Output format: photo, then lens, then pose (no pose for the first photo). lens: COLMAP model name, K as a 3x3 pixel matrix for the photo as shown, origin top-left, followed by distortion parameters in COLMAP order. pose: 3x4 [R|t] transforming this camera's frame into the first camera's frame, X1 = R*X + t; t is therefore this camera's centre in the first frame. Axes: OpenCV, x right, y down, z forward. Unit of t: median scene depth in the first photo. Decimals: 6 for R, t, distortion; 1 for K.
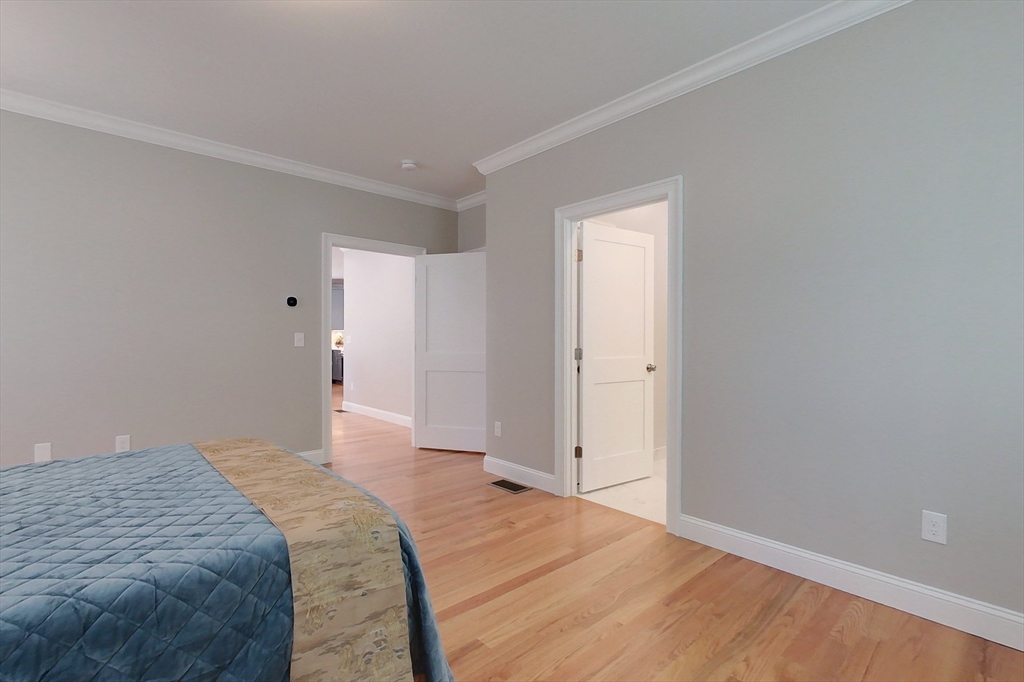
lens RADIAL K [[471.8, 0, 519.6], [0, 471.8, 342.7], [0, 0, 1]] dist [0.001317, 0.000188]
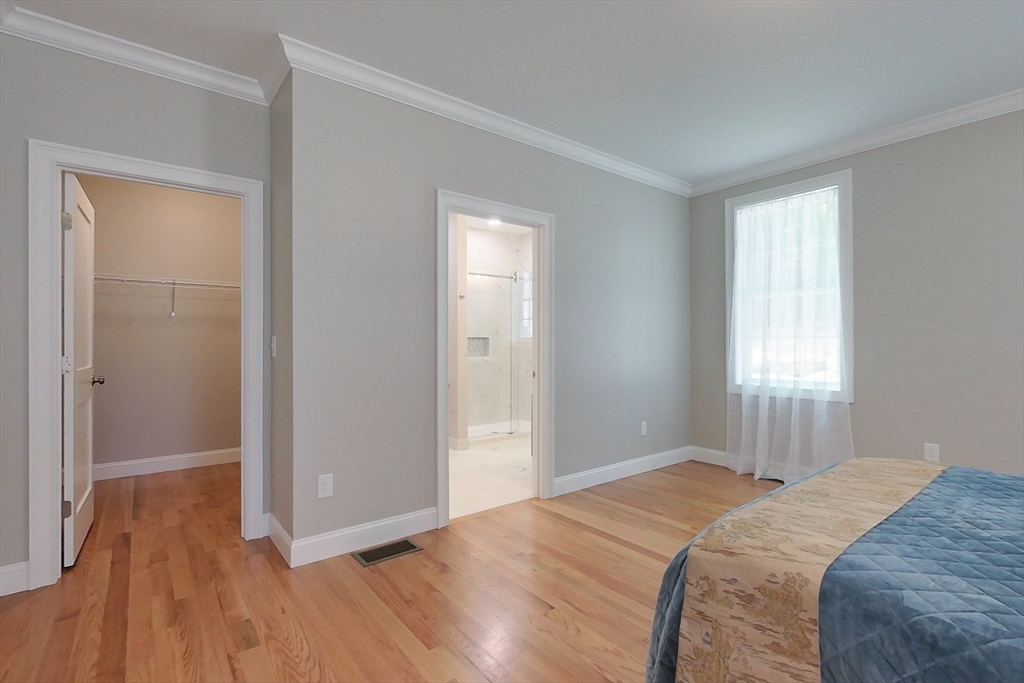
lens RADIAL K [[471.8, 0, 518.8], [0, 471.8, 339.6], [0, 0, 1]] dist [0.001317, 0.000188]
pose [[0.076150, -0.001918, 0.997095, -0.956080], [0.004419, 0.999989, 0.001586, -0.018372], [-0.997087, 0.004285, 0.076158, 1.009447]]
